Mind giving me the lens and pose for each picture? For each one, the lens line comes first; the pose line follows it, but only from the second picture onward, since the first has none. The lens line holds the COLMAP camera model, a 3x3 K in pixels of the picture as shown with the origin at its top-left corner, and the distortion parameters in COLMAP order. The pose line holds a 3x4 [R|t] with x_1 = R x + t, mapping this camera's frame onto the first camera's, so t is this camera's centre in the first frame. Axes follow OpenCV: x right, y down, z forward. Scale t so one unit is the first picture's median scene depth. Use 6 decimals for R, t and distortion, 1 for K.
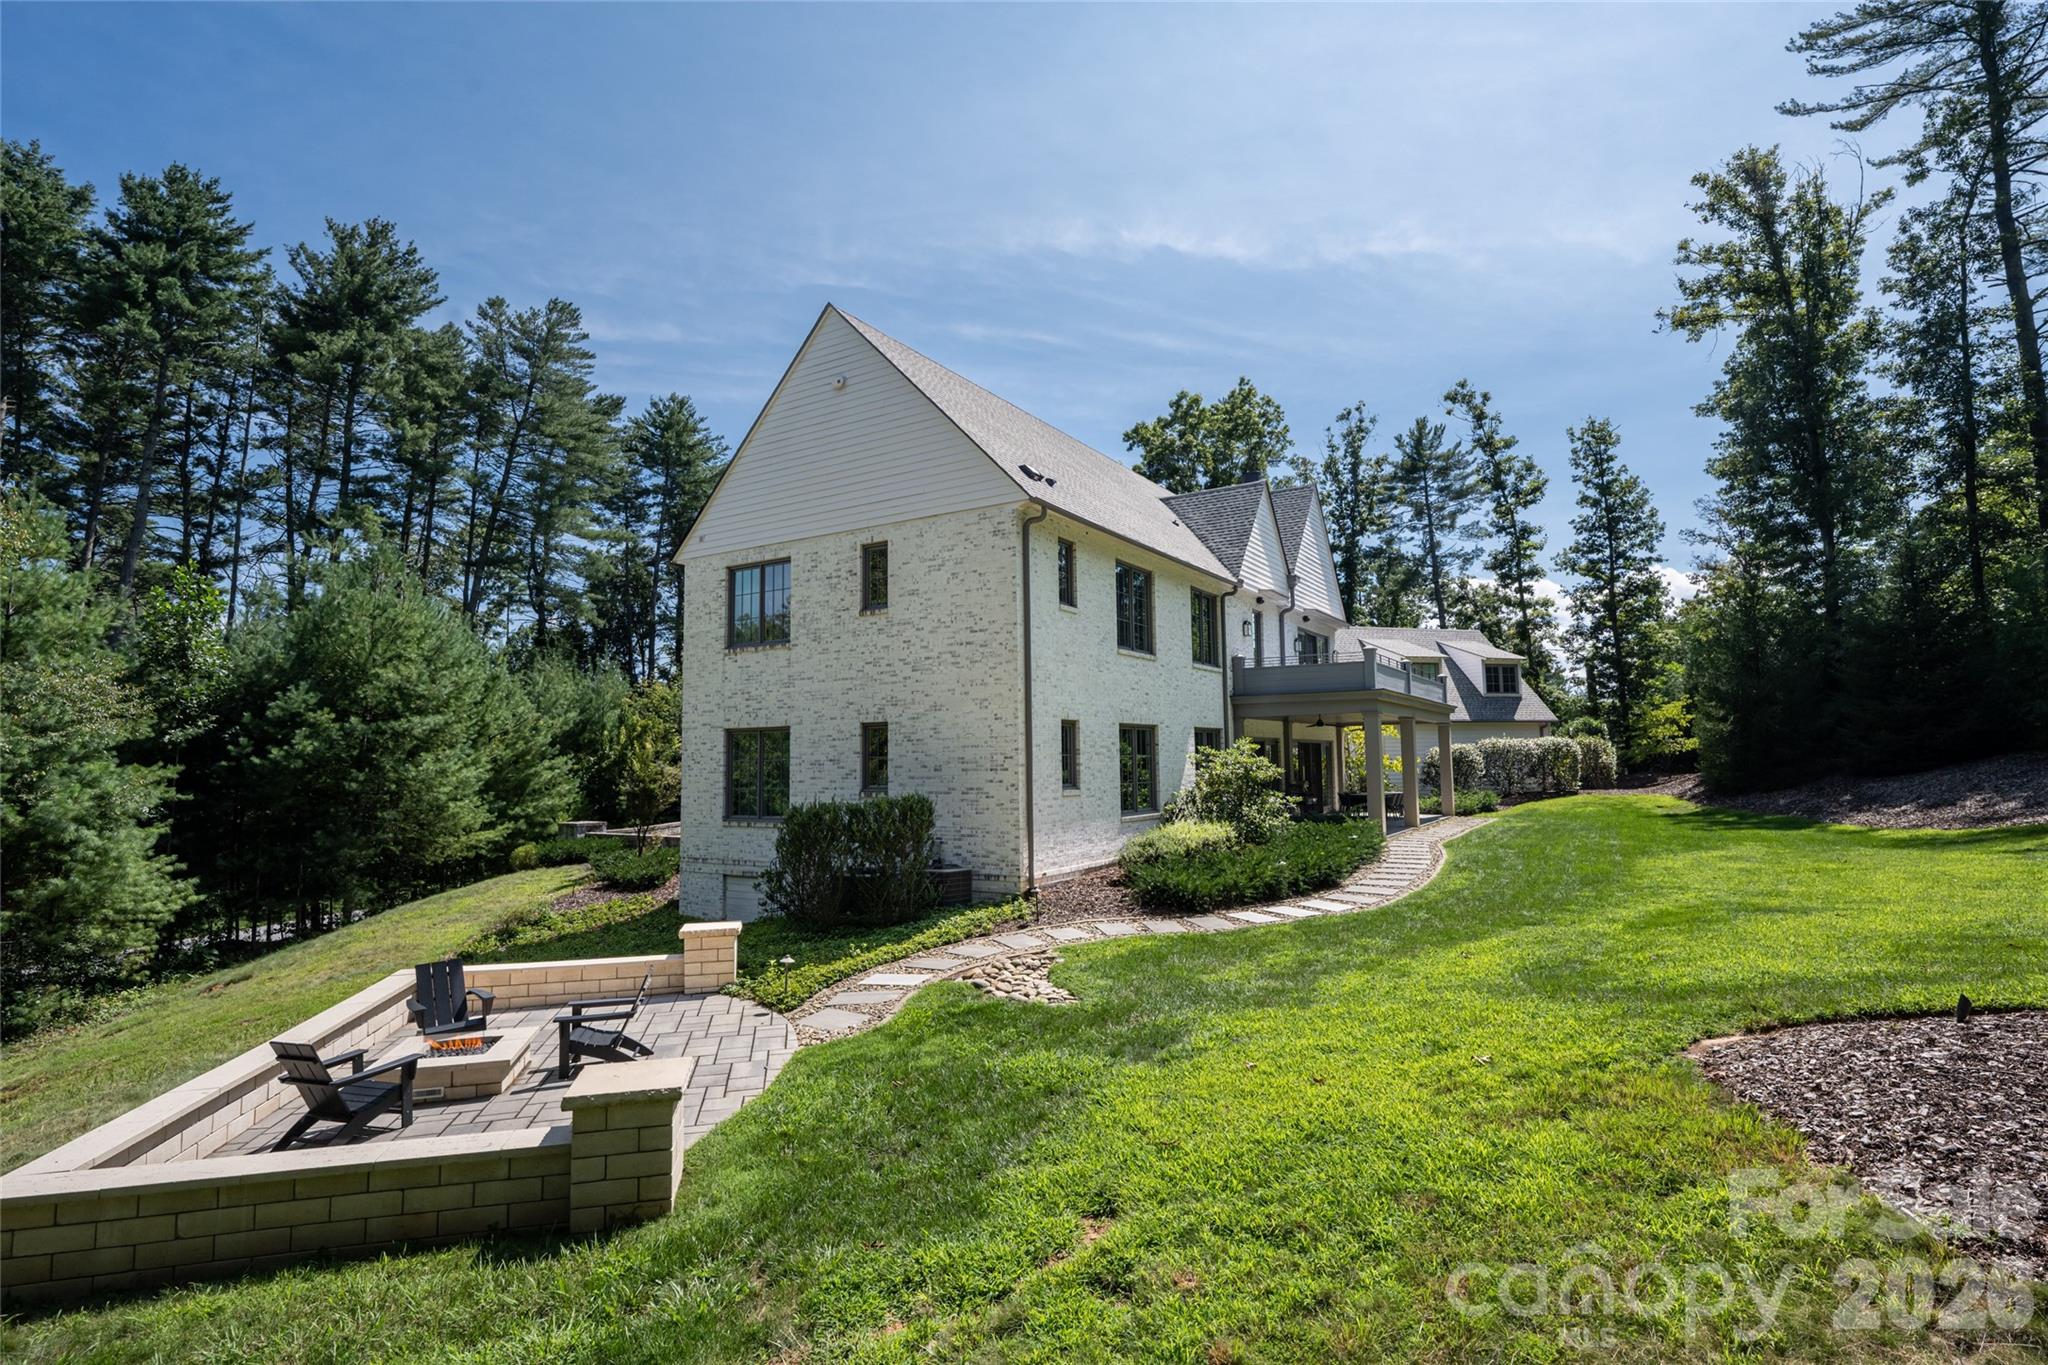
lens RADIAL K [[1012.5, 0, 1024.0], [0, 1012.5, 682.5], [0, 0, 1]] dist [0.001076, 0.000227]
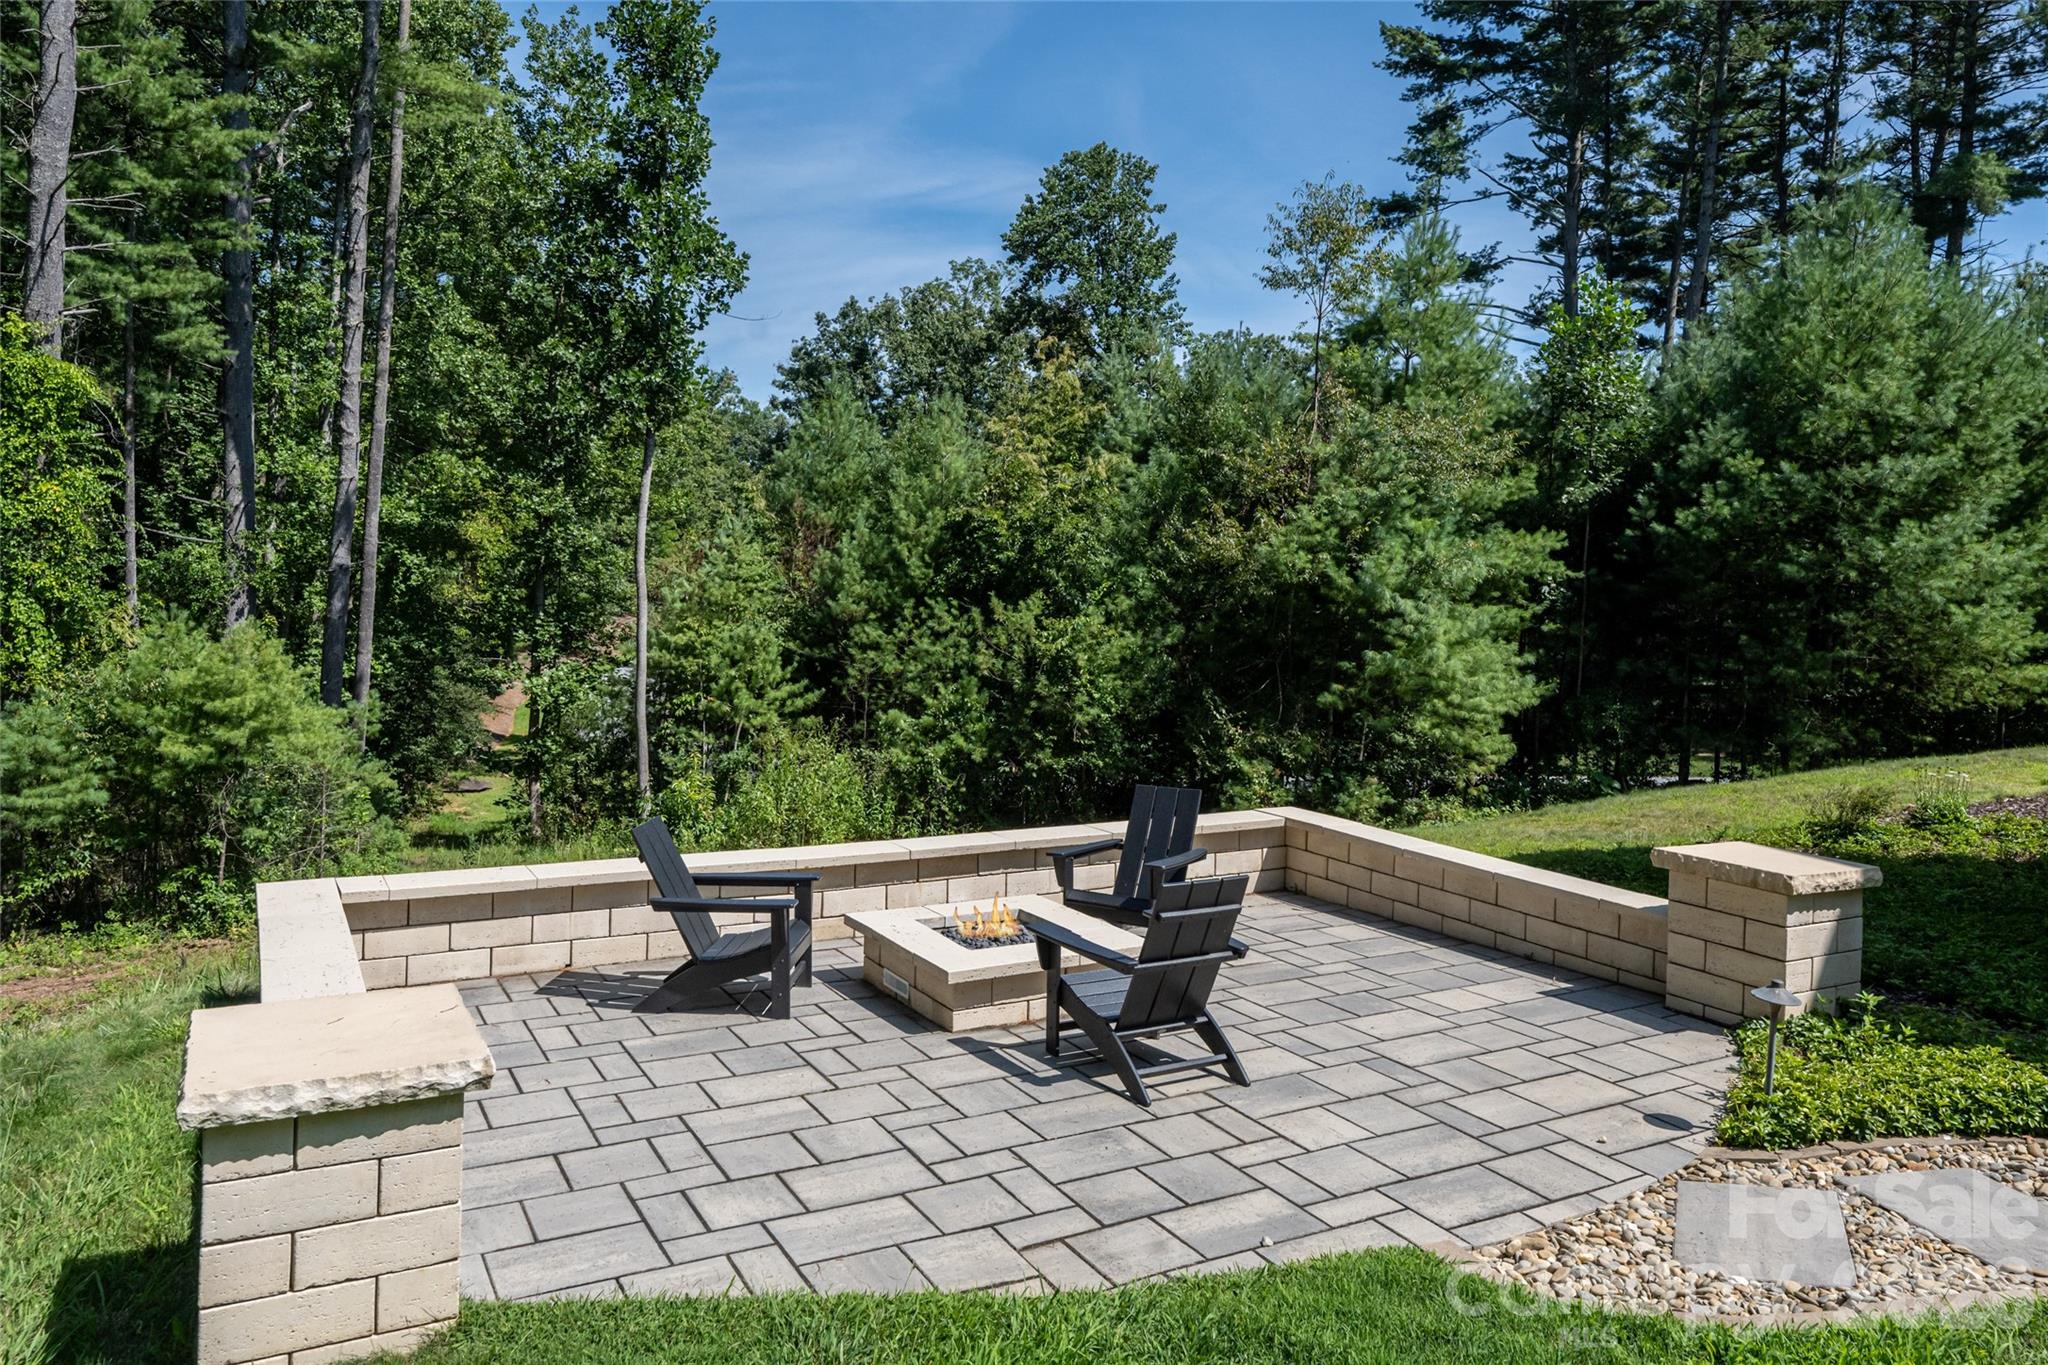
lens RADIAL K [[1384.3, 0, 1024.1], [0, 1384.3, 603.2], [0, 0, 1]] dist [-0.000252, -0.000223]
pose [[0.265327, 0.046095, -0.963056, 0.059789], [0.042082, 0.997351, 0.059331, 0.052043], [0.963240, -0.056270, 0.262684, 0.307498]]
